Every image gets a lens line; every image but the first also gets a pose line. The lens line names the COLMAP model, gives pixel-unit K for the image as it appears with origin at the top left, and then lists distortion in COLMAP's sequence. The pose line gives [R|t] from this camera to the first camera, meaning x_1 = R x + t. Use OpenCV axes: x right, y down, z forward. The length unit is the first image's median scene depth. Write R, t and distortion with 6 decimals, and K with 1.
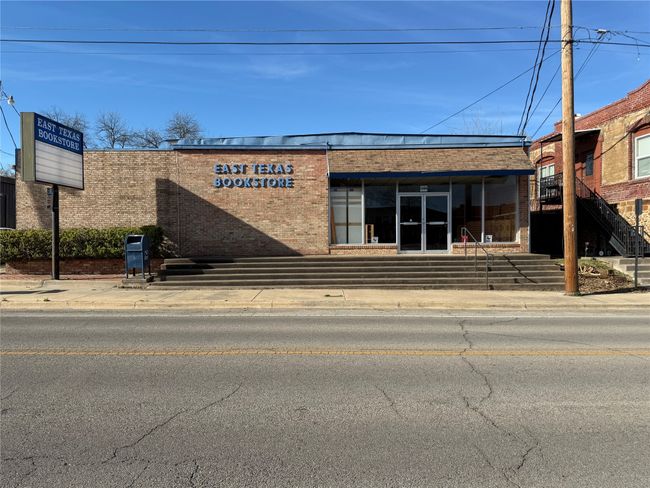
lens RADIAL K [[457.0, 0, 326.6], [0, 457.0, 244.9], [0, 0, 1]] dist [0.064891, -0.088585]
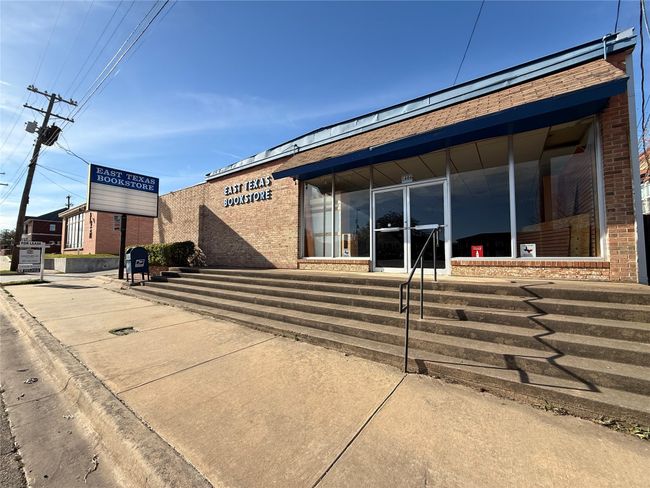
lens RADIAL K [[260.5, 0, 325.0], [0, 260.5, 244.0], [0, 0, 1]] dist [-0.001973, -0.000190]
pose [[0.790455, -0.019547, -0.612208, 0.358911], [-0.019125, 0.998216, -0.056566, 0.000417], [0.612221, 0.056422, 0.788671, 0.634839]]
